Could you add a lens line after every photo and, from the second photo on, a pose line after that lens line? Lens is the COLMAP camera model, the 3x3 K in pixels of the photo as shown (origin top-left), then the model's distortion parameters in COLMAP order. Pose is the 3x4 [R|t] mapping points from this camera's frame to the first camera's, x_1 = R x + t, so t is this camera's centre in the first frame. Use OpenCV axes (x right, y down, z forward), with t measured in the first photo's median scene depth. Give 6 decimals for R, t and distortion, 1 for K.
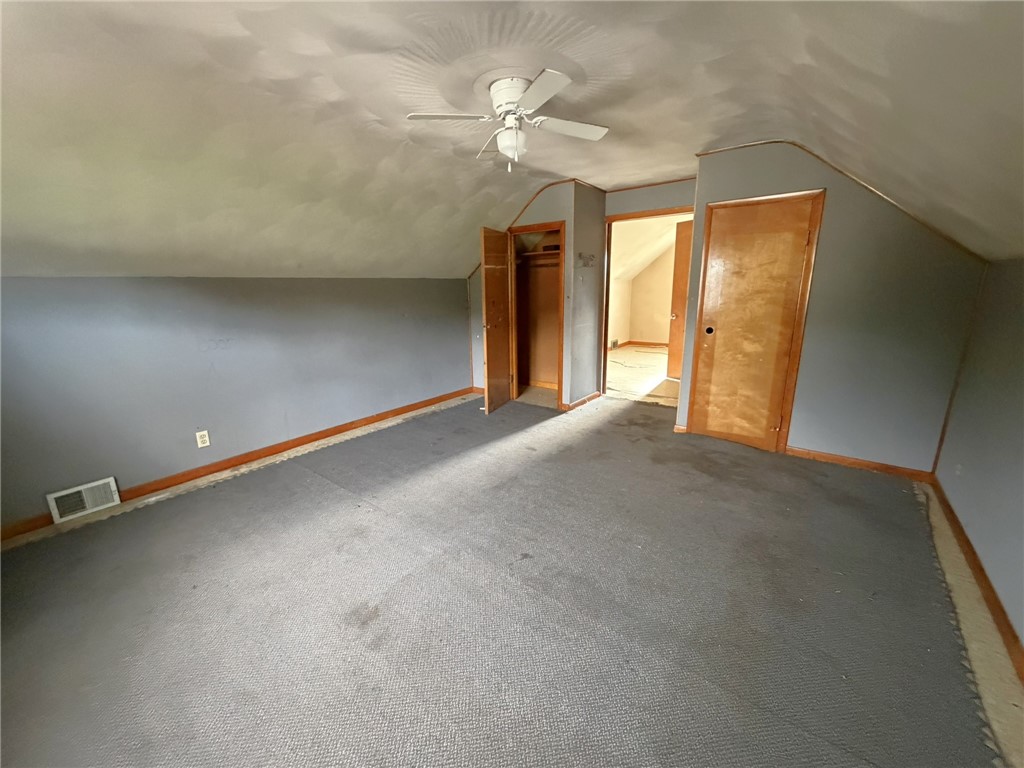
lens RADIAL K [[407.5, 0, 513.4], [0, 407.5, 382.8], [0, 0, 1]] dist [-0.003997, 0.000888]
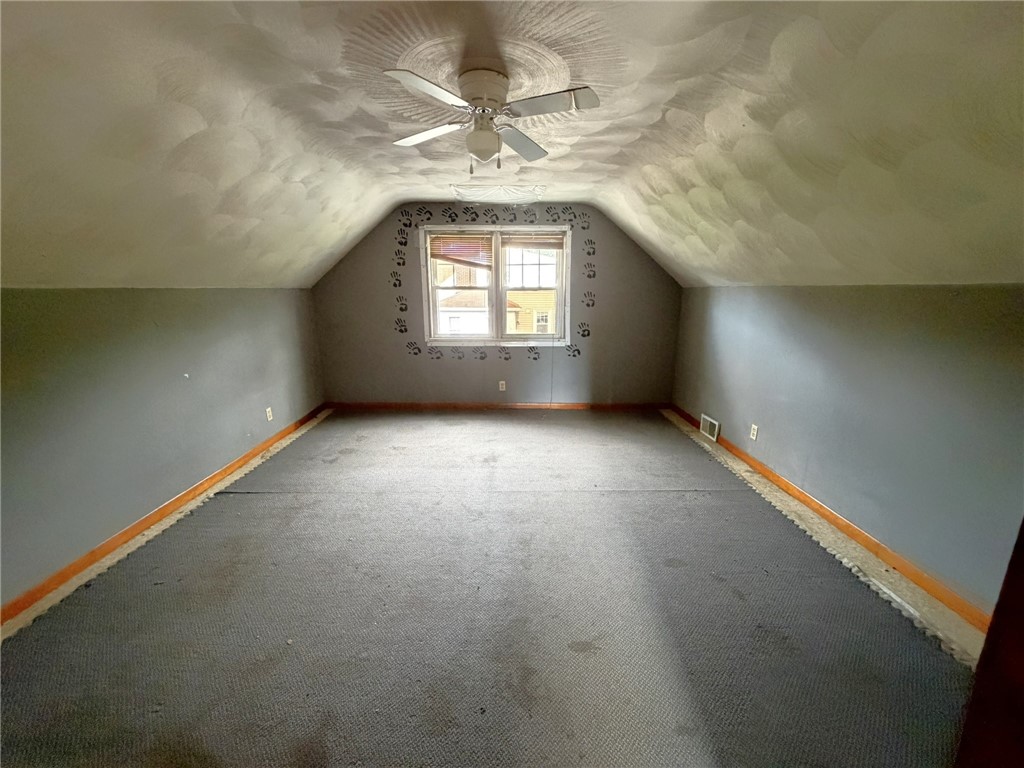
lens RADIAL K [[407.5, 0, 513.3], [0, 407.5, 384.0], [0, 0, 1]] dist [-0.003997, 0.000888]
pose [[-0.789820, 0.140717, -0.596979, 0.385459], [-0.144394, 0.903309, 0.403960, -0.327658], [0.596100, 0.405256, -0.693132, 1.317129]]
